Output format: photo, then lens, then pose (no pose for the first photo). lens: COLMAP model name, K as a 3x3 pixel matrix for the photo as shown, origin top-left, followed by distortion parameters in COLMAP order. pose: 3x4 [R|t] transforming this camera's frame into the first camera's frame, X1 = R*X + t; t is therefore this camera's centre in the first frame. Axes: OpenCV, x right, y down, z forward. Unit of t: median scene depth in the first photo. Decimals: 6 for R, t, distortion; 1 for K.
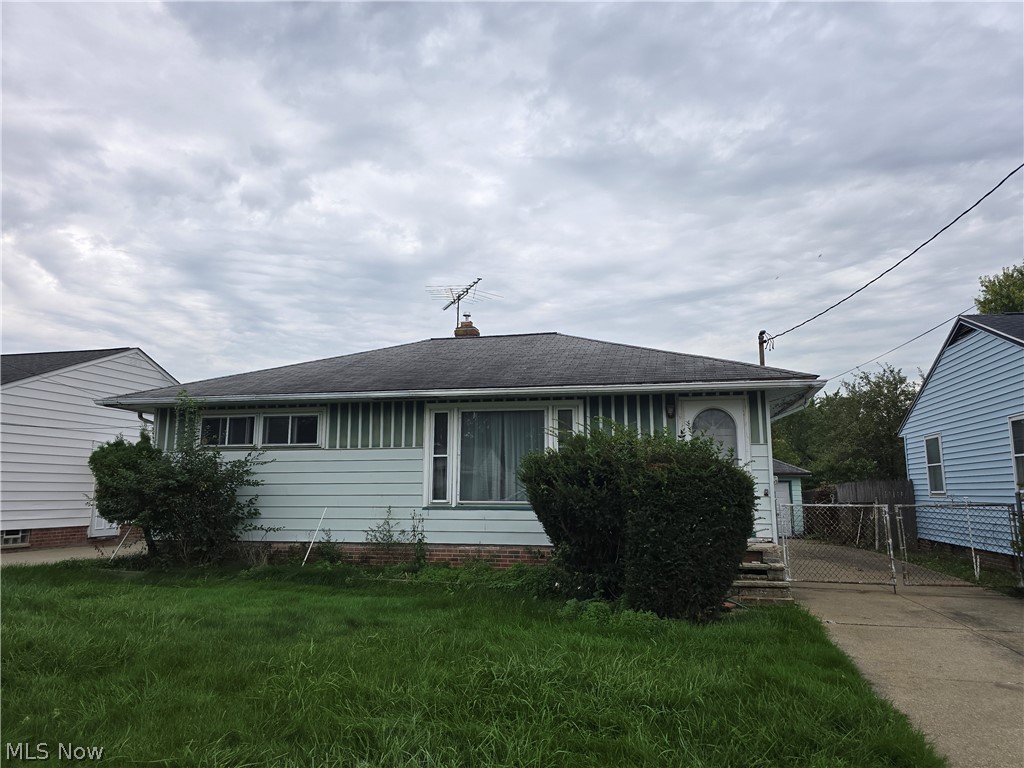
lens RADIAL K [[709.3, 0, 536.1], [0, 709.3, 383.6], [0, 0, 1]] dist [0.073782, -0.078463]
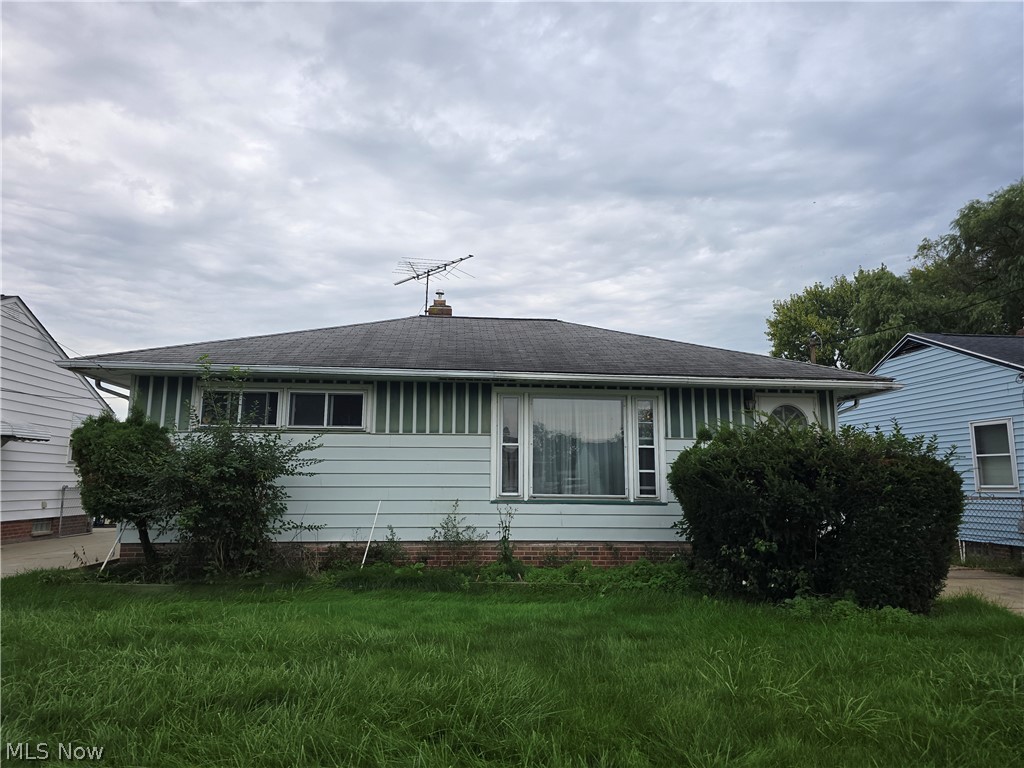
lens RADIAL K [[709.3, 0, 536.1], [0, 709.3, 383.6], [0, 0, 1]] dist [0.073782, -0.078463]
pose [[0.945070, 0.050525, 0.322940, -0.389083], [-0.053988, 0.998540, 0.001769, 0.019385], [-0.322379, -0.019107, 0.946418, 0.124477]]
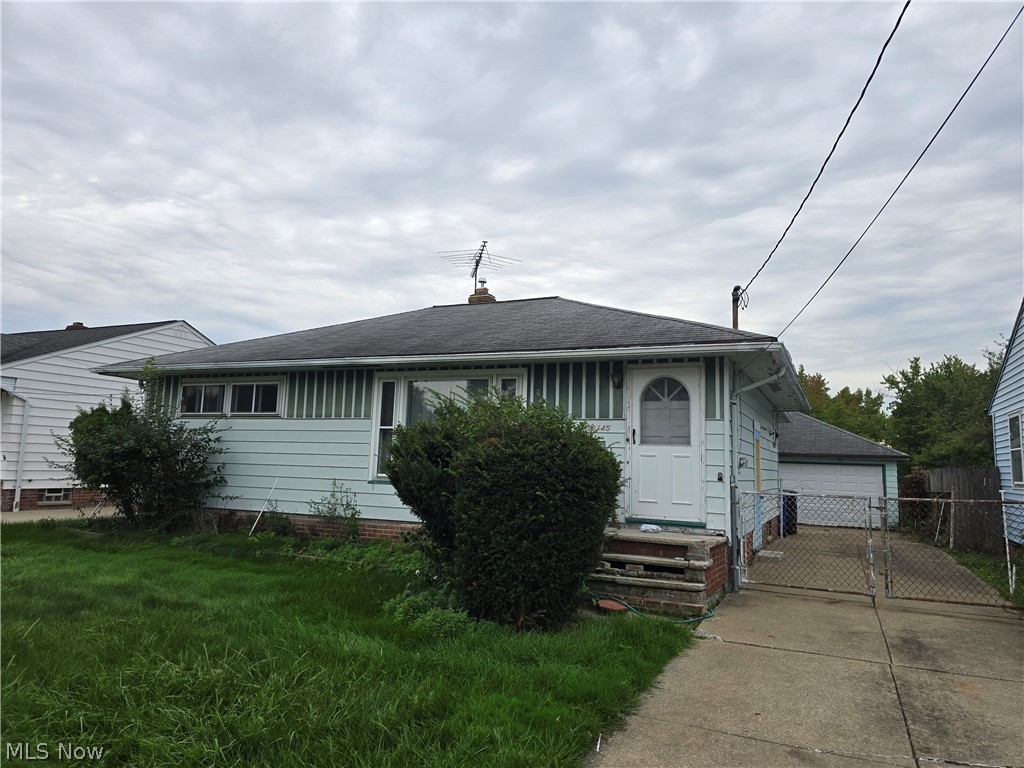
lens RADIAL K [[712.5, 0, 530.5], [0, 712.5, 380.6], [0, 0, 1]] dist [0.075770, -0.077886]
pose [[0.975987, 0.003607, -0.217797, 0.250912], [0.003434, 0.999484, 0.031938, 0.009475], [0.217800, -0.031919, 0.975471, 0.112344]]
